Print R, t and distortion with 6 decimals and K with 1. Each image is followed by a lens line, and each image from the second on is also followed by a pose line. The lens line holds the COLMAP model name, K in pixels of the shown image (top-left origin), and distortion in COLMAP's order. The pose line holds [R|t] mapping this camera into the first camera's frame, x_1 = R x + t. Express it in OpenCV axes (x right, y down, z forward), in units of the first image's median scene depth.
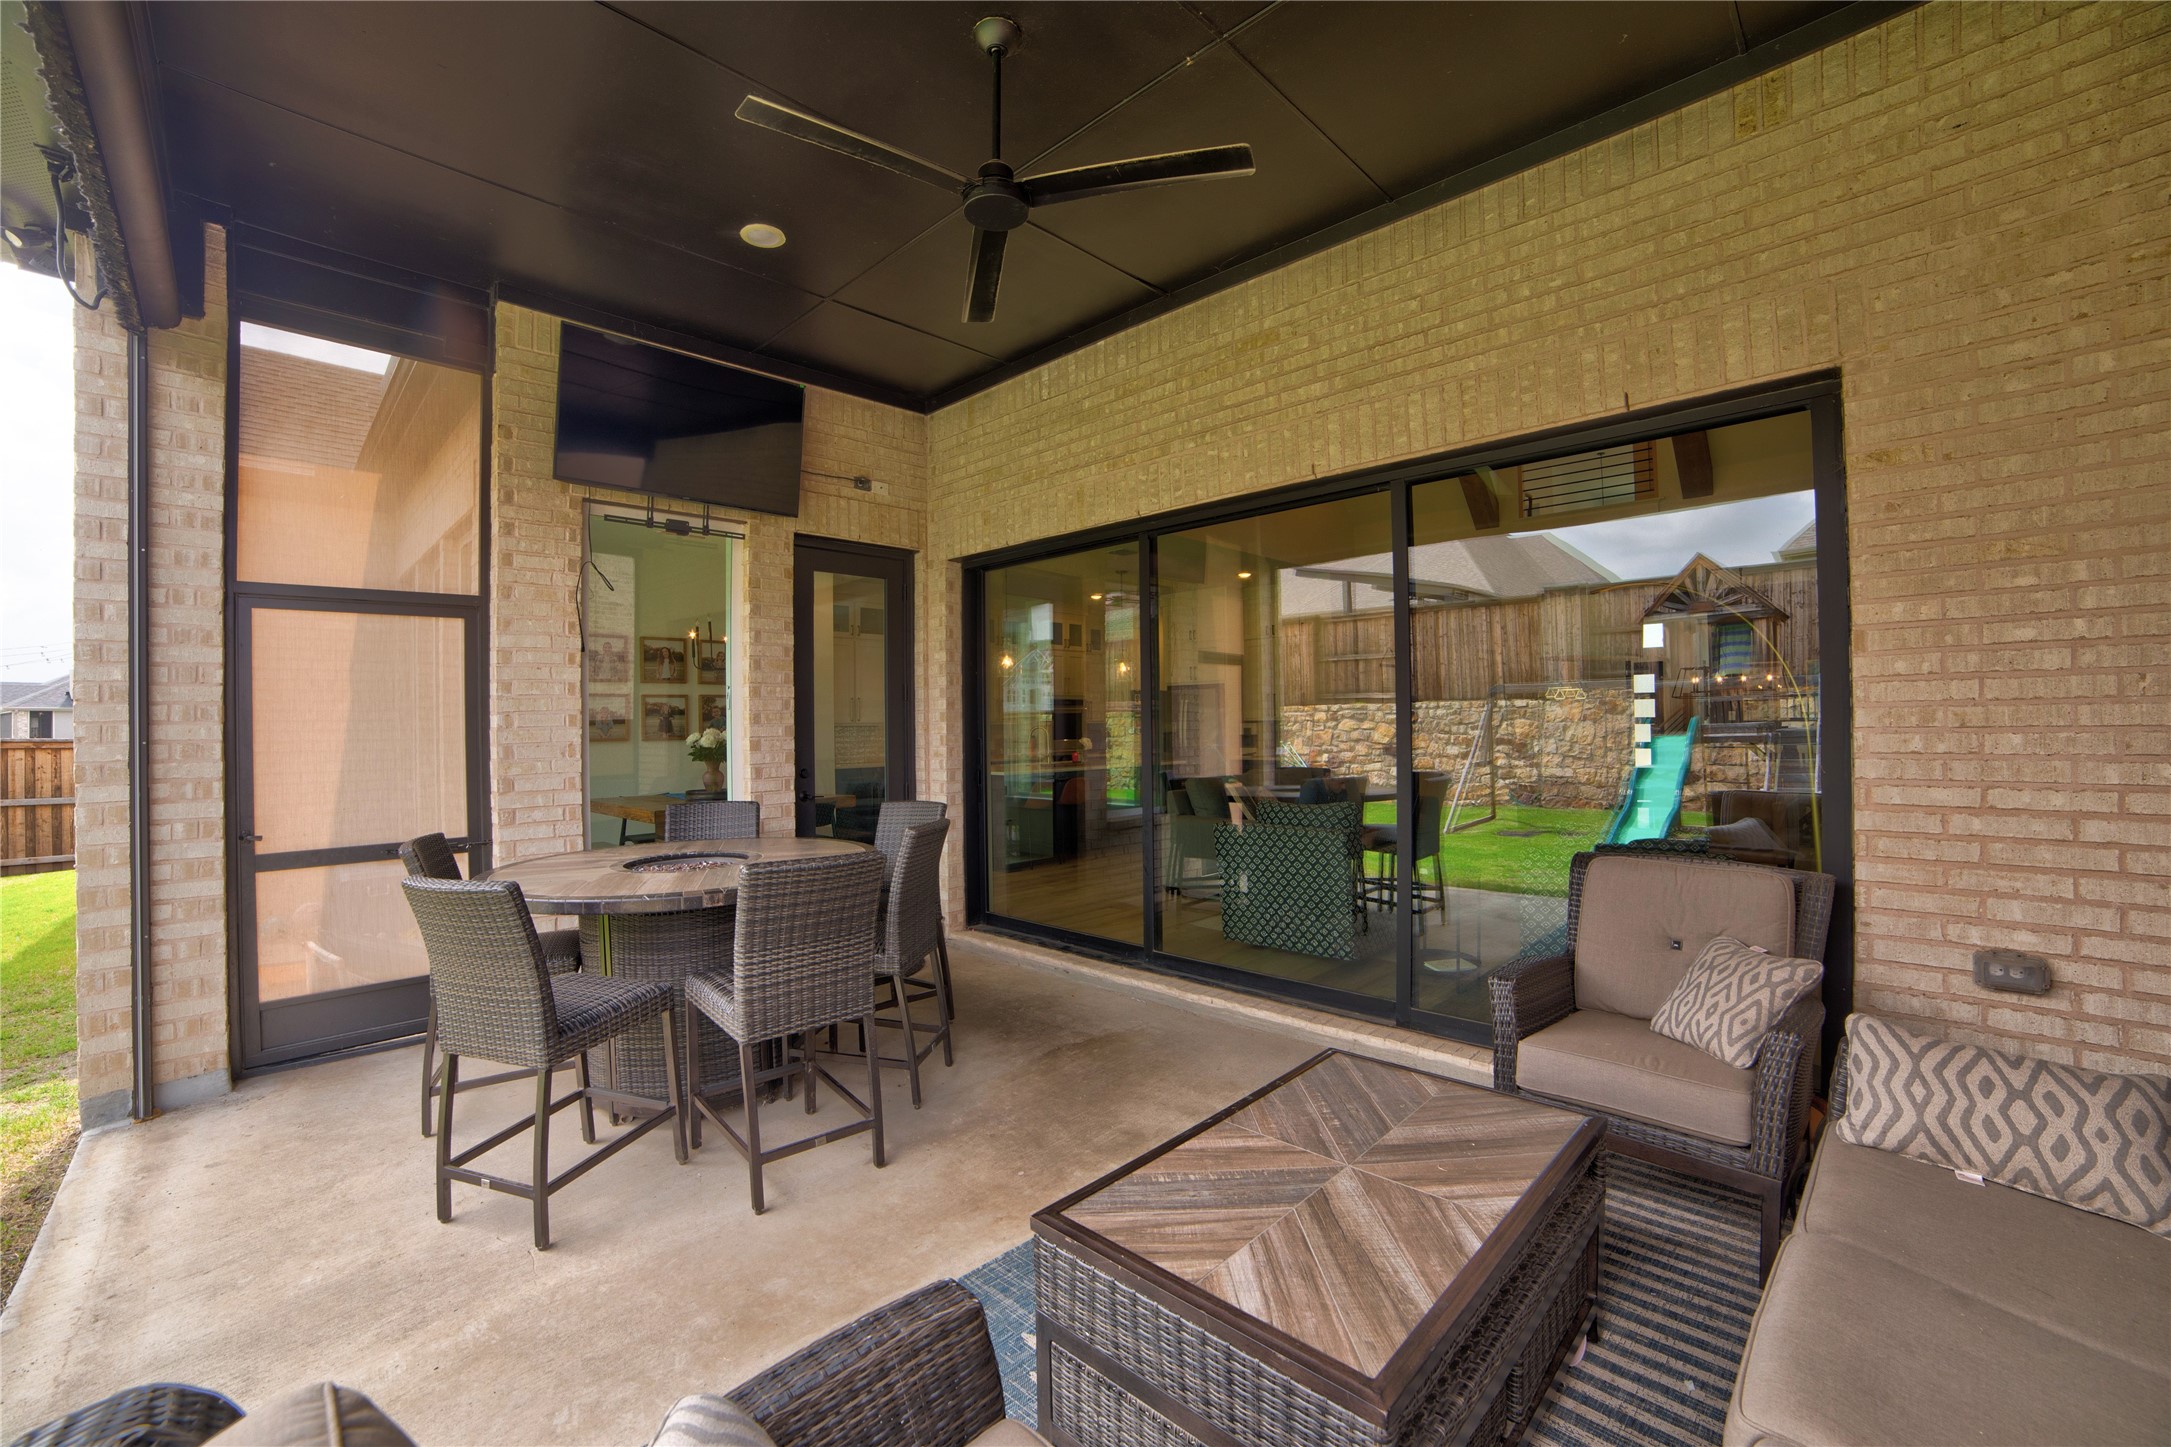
lens RADIAL K [[864.8, 0, 1088.7], [0, 864.8, 725.1], [0, 0, 1]] dist [-0.018731, -0.000202]
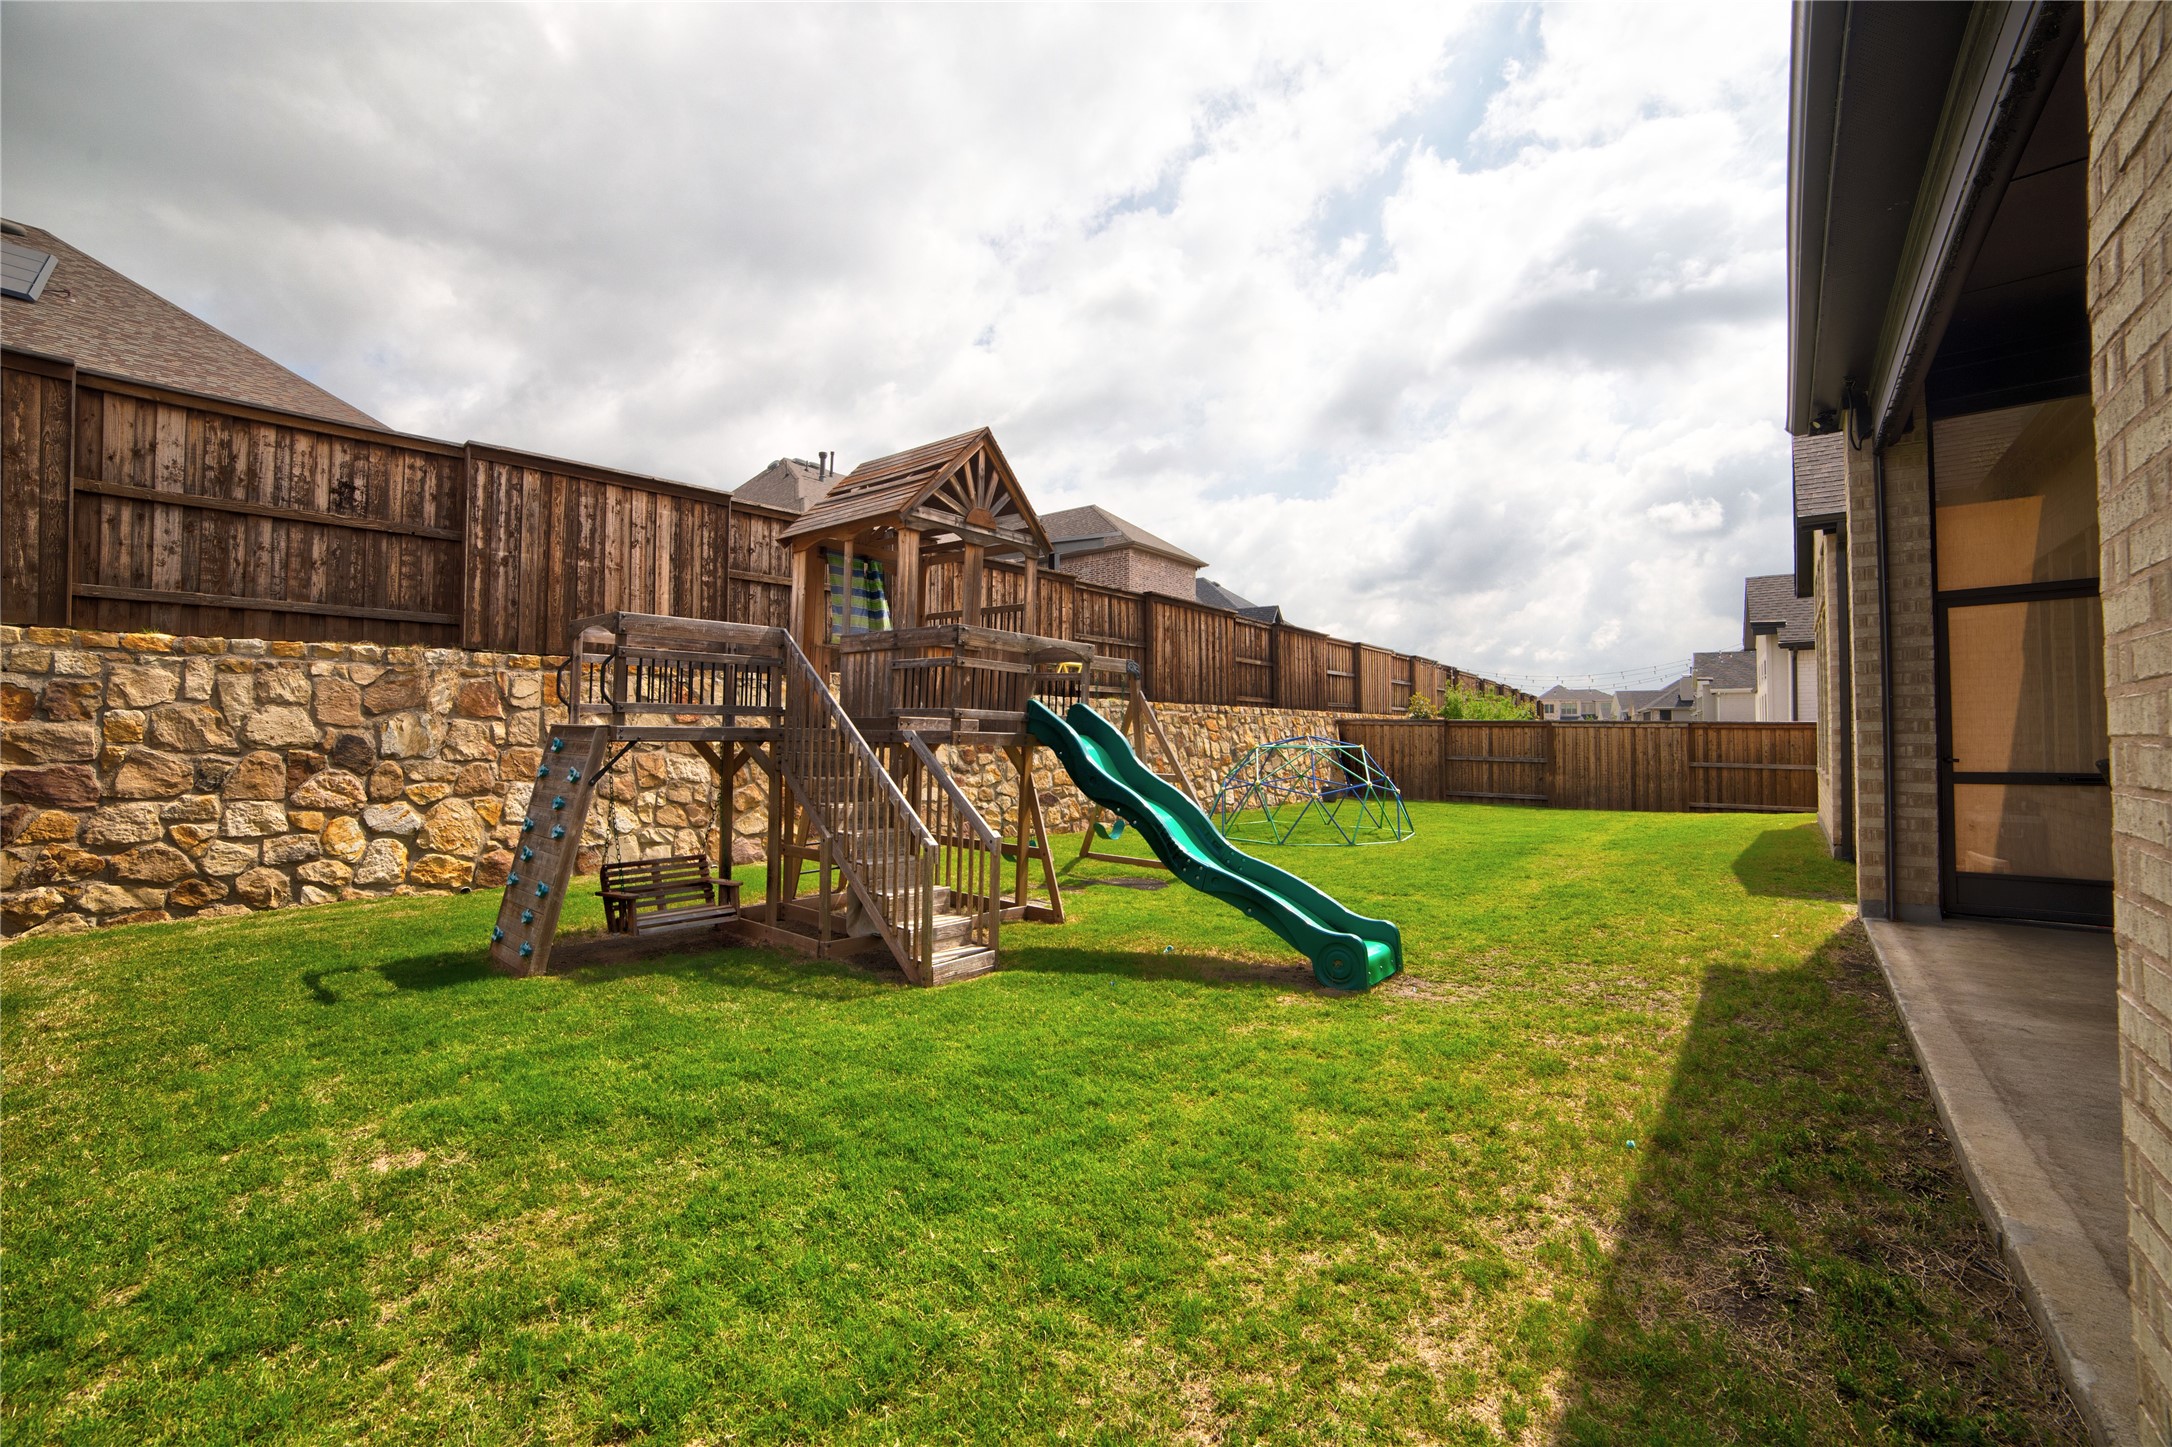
lens RADIAL K [[865.2, 0, 1089.2], [0, 865.2, 720.2], [0, 0, 1]] dist [-0.018731, -0.000202]
pose [[0.096723, -0.009934, -0.995262, 0.385401], [0.007662, 0.999928, -0.009236, 0.067524], [0.995282, -0.006732, 0.096792, -0.706292]]
